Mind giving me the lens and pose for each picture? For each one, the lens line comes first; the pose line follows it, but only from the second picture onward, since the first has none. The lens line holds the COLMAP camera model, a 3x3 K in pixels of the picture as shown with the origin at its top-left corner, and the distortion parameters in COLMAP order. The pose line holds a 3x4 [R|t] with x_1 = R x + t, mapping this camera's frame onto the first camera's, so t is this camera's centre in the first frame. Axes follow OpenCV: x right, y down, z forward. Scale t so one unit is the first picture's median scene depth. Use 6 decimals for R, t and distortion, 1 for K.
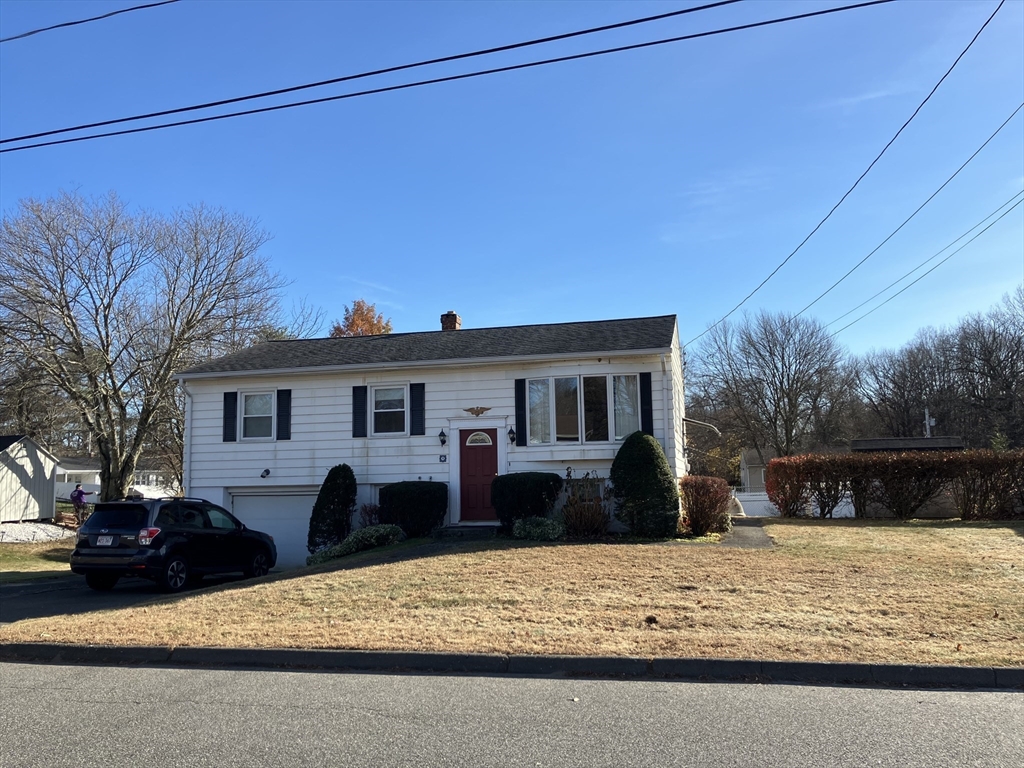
lens RADIAL K [[849.5, 0, 512.9], [0, 849.5, 385.0], [0, 0, 1]] dist [0.000531, -0.009971]
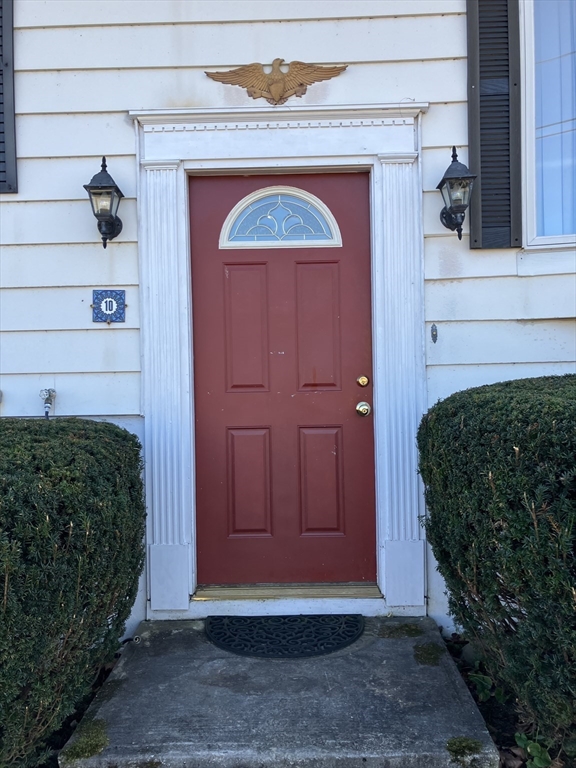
lens RADIAL K [[637.1, 0, 286.3], [0, 637.1, 384.6], [0, 0, 1]] dist [0.000531, -0.009971]
pose [[0.974321, -0.005783, 0.225091, -0.075682], [-0.024859, 0.990796, 0.133059, 0.084265], [-0.223789, -0.135238, 0.965210, 0.838366]]
